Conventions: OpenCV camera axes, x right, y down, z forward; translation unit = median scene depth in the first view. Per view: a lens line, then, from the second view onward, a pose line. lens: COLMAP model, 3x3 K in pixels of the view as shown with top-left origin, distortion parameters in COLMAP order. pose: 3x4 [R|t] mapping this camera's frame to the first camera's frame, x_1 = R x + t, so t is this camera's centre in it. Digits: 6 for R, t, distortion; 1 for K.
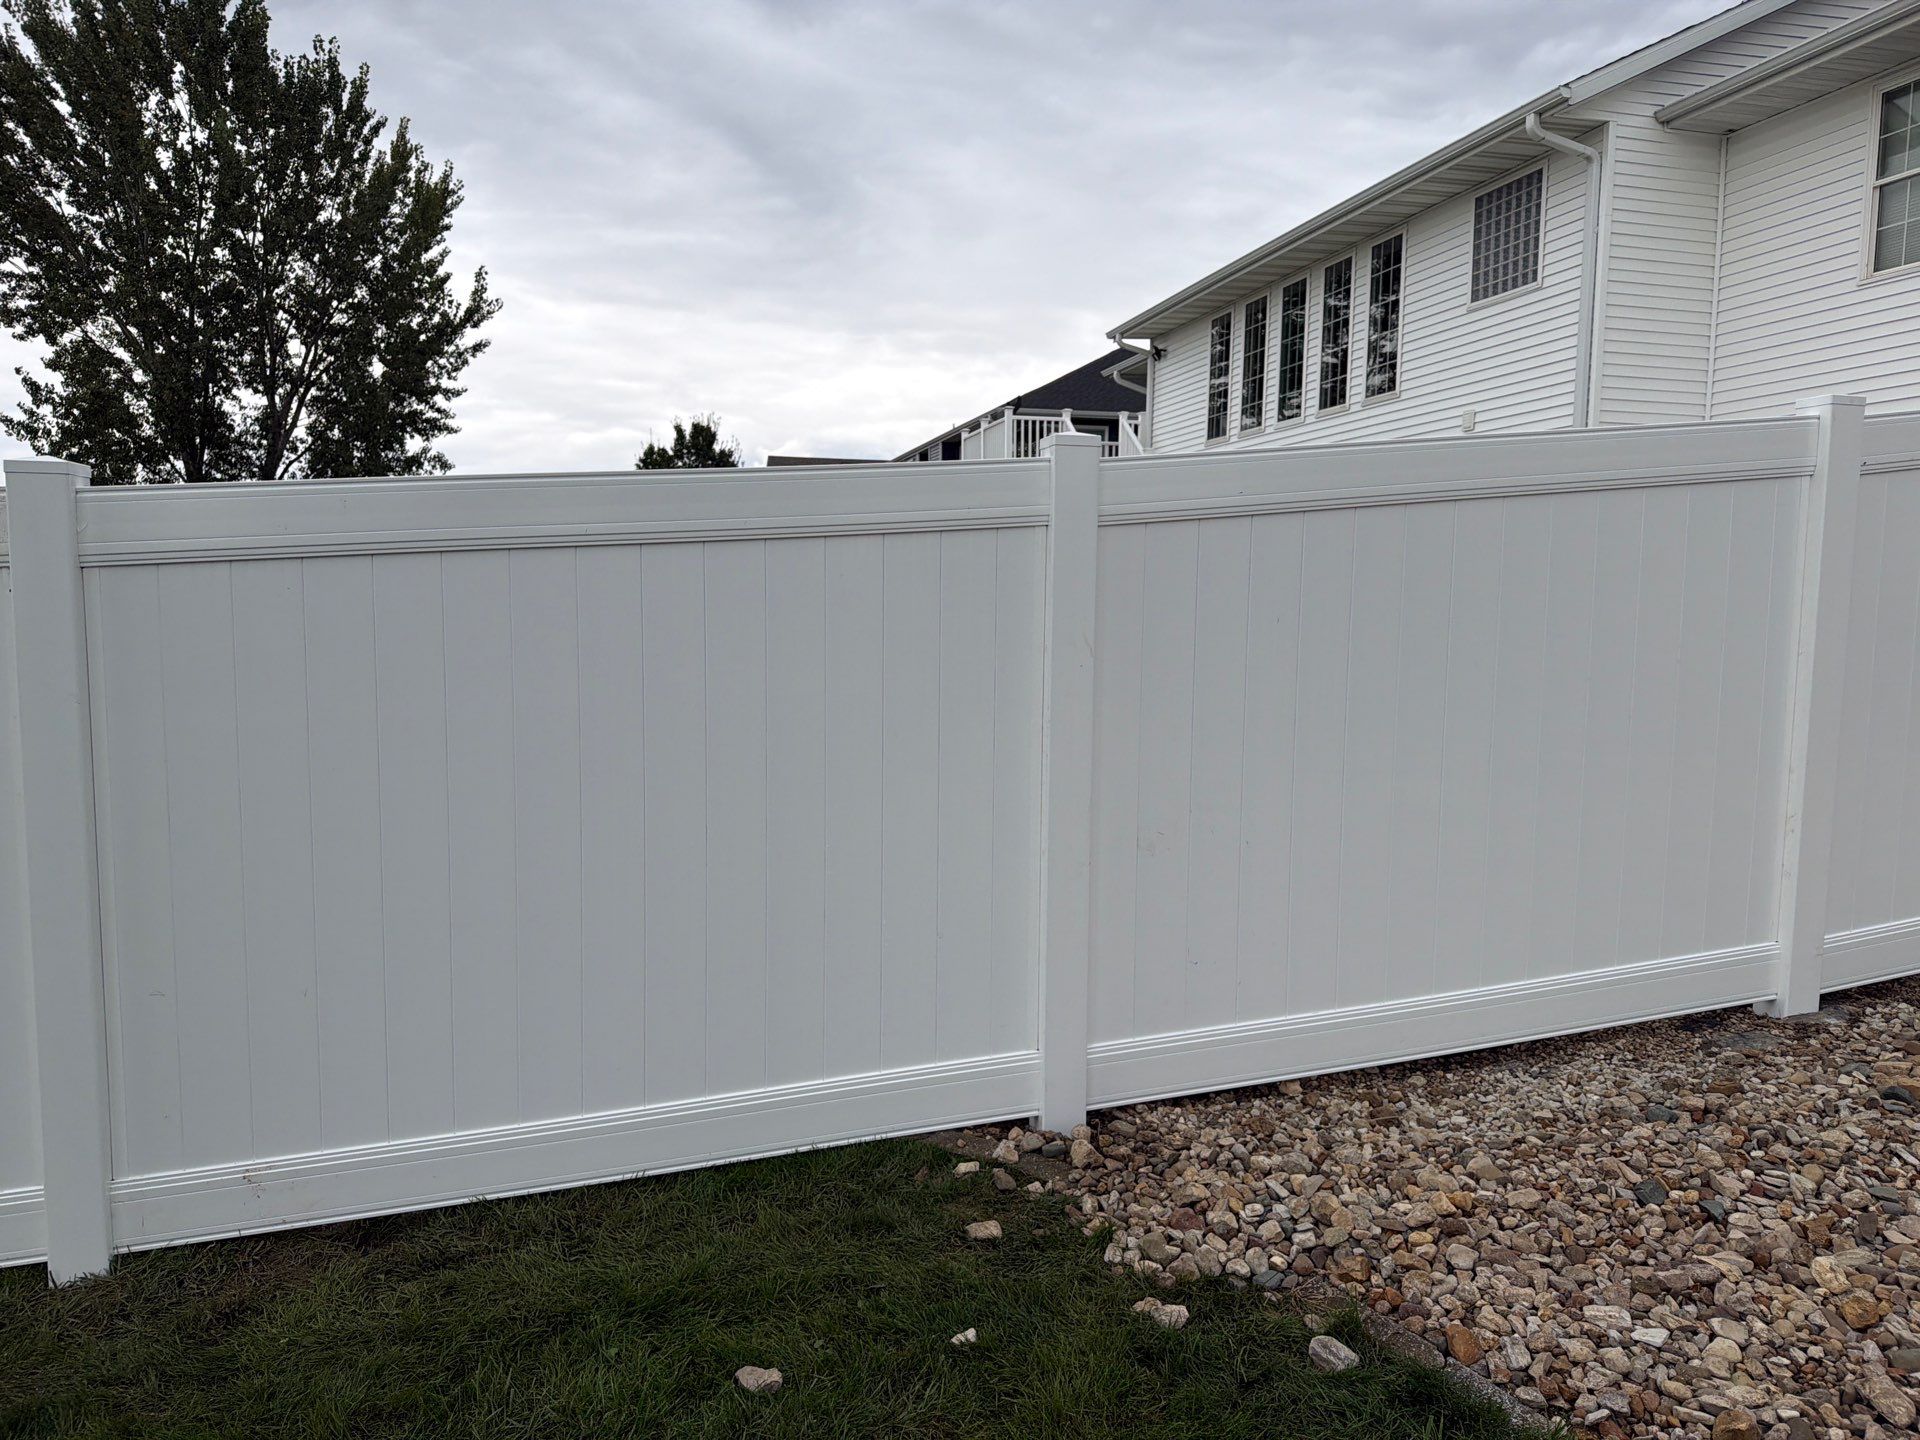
lens RADIAL K [[1326.7, 0, 965.6], [0, 1326.7, 718.4], [0, 0, 1]] dist [0.020497, -0.027116]
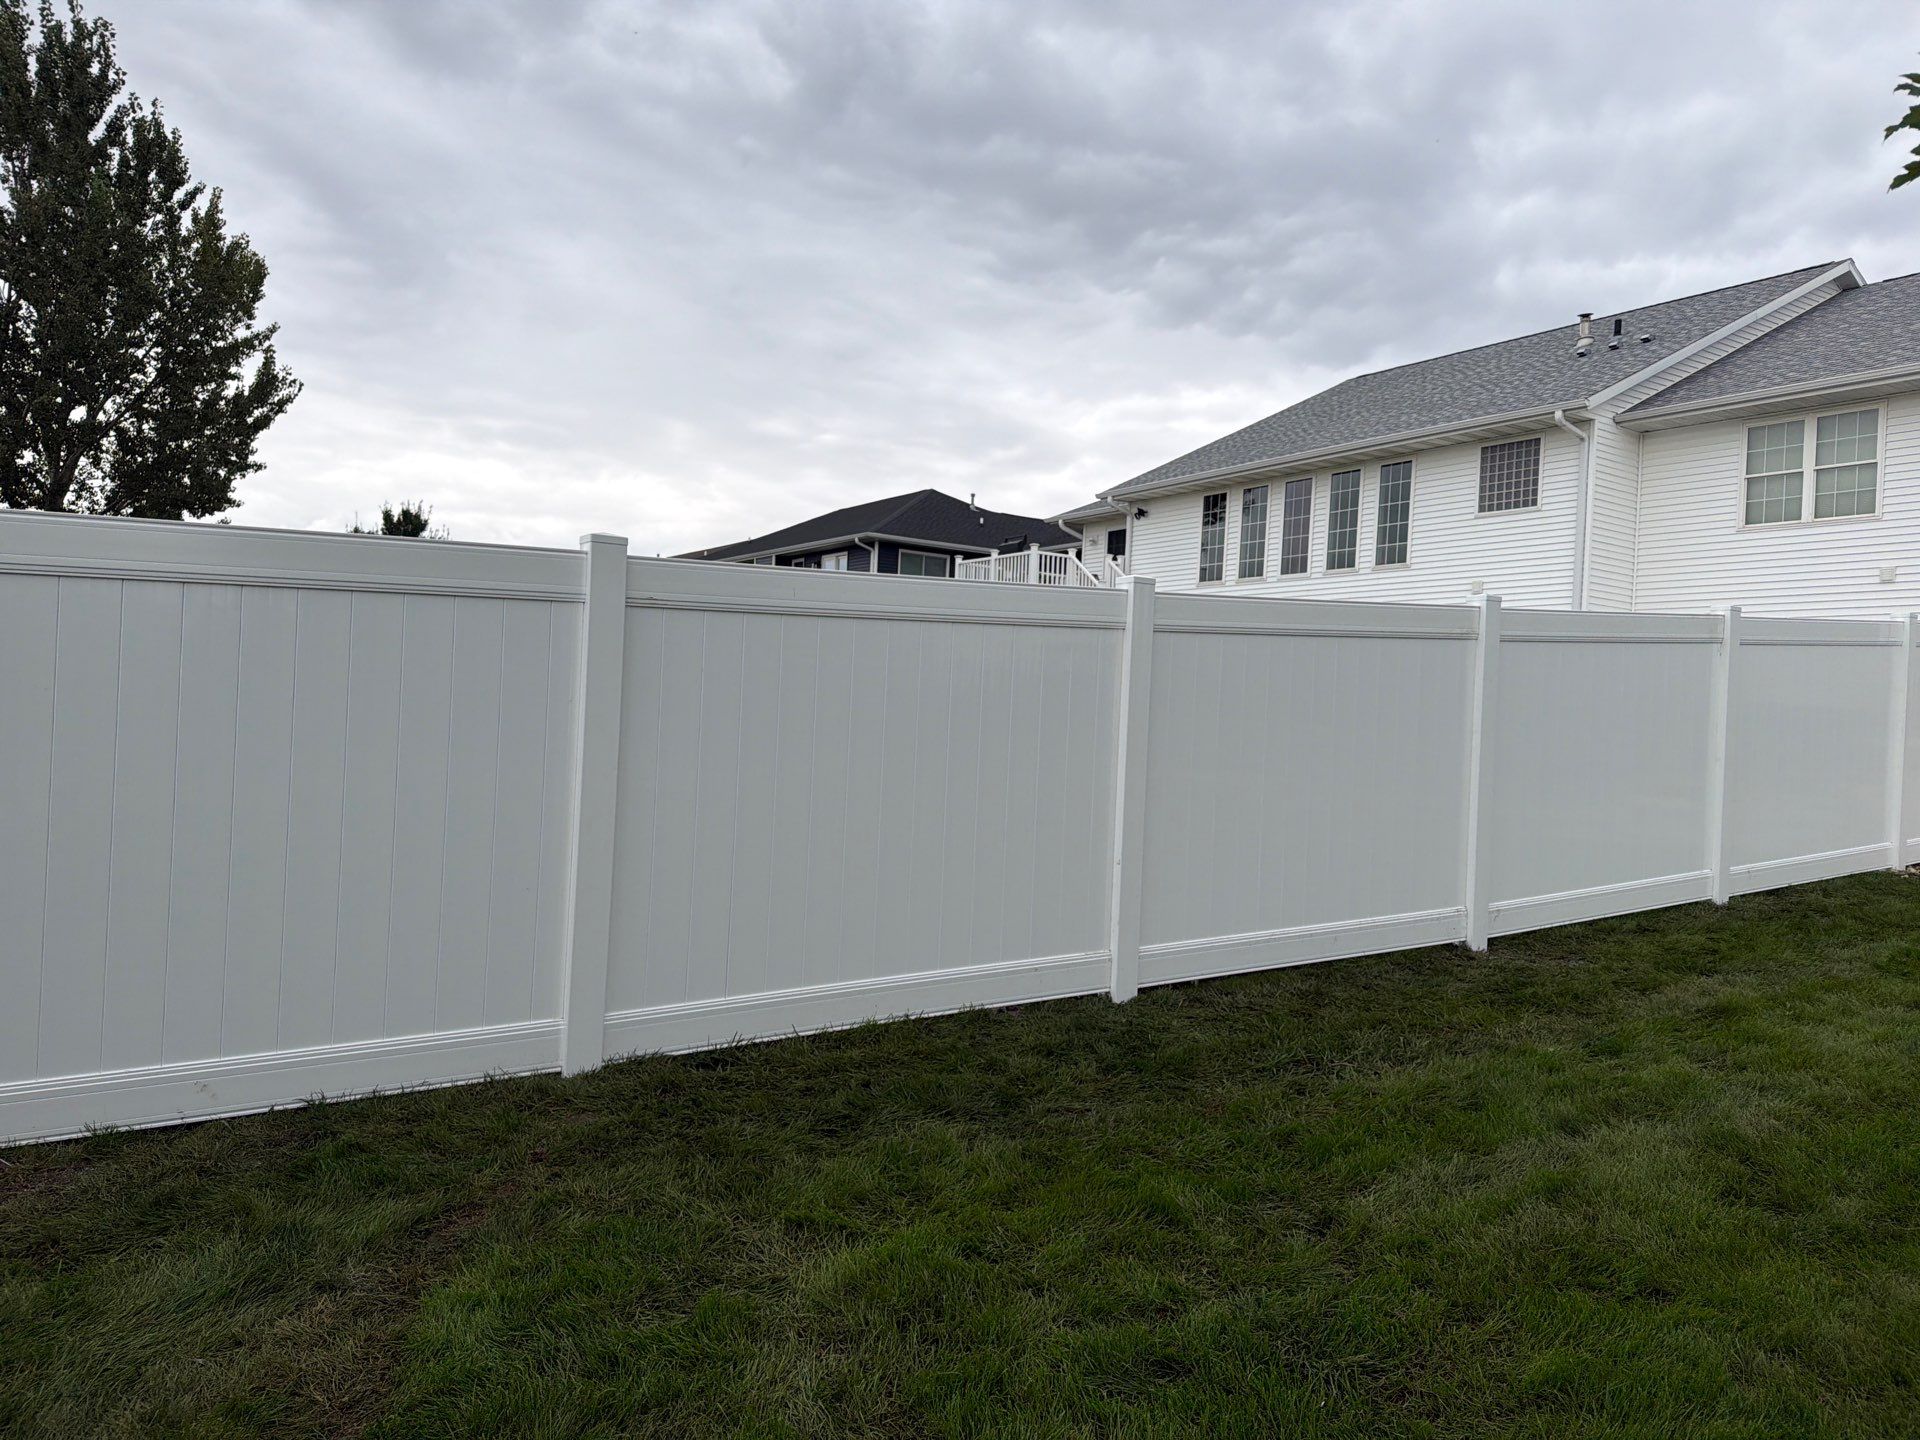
lens RADIAL K [[1373.3, 0, 956.9], [0, 1373.3, 729.8], [0, 0, 1]] dist [0.068644, -0.063315]
pose [[0.951721, 0.031676, 0.305327, -0.622058], [-0.007461, 0.996755, -0.080152, 0.066453], [-0.306875, 0.074004, 0.948868, -0.296363]]
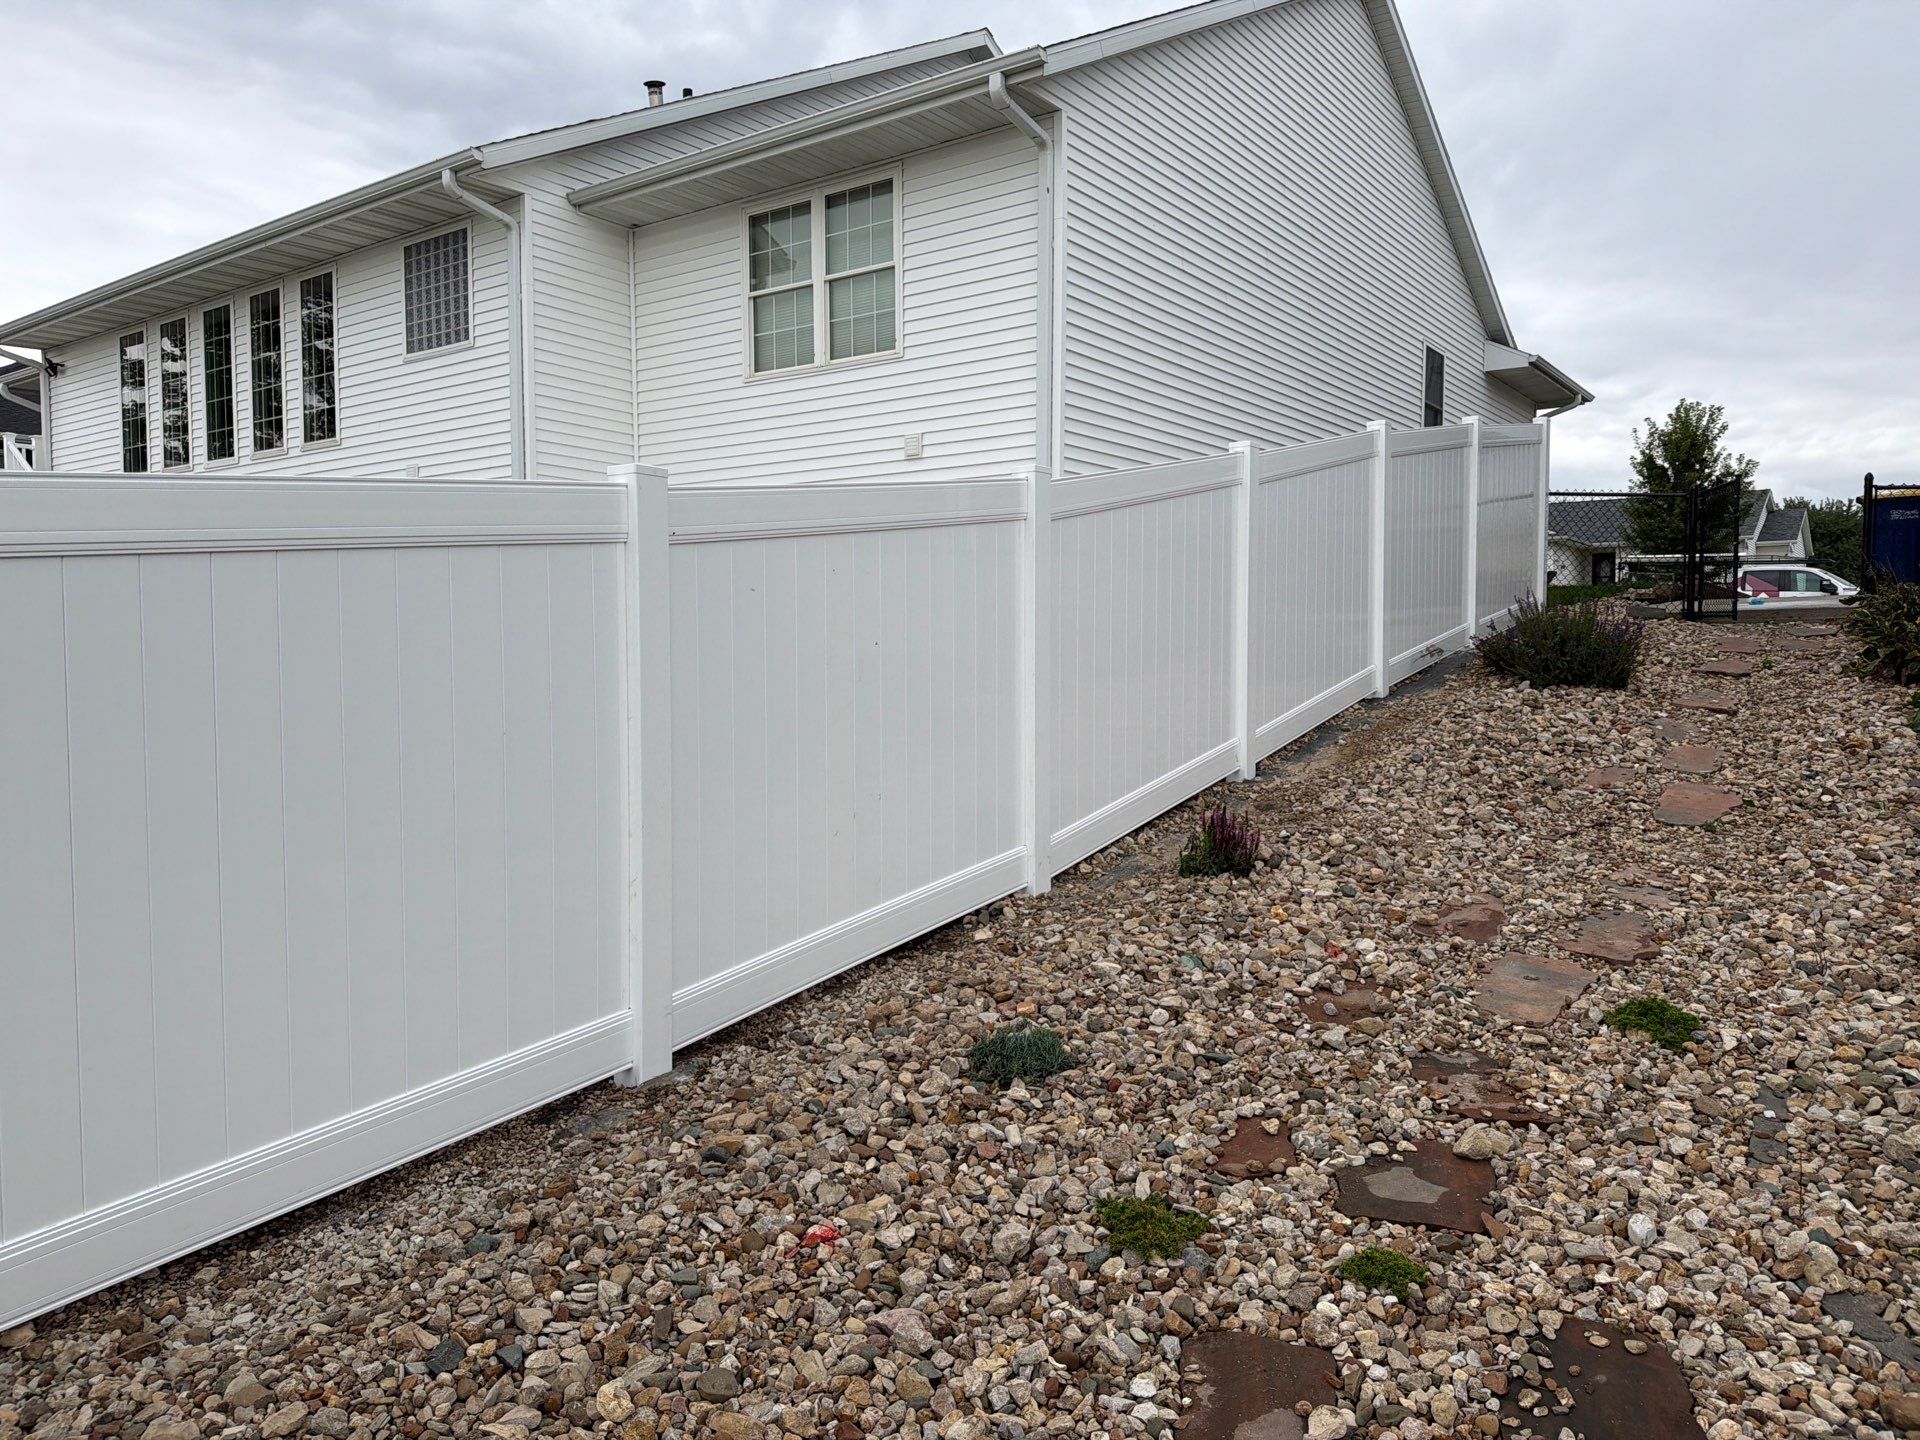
lens RADIAL K [[1326.7, 0, 952.6], [0, 1326.7, 722.0], [0, 0, 1]] dist [0.020497, -0.027116]
pose [[0.766147, -0.044765, 0.641105, 0.048335], [0.071425, 0.997322, -0.015718, -0.003176], [-0.638684, 0.057834, 0.767292, 0.022607]]
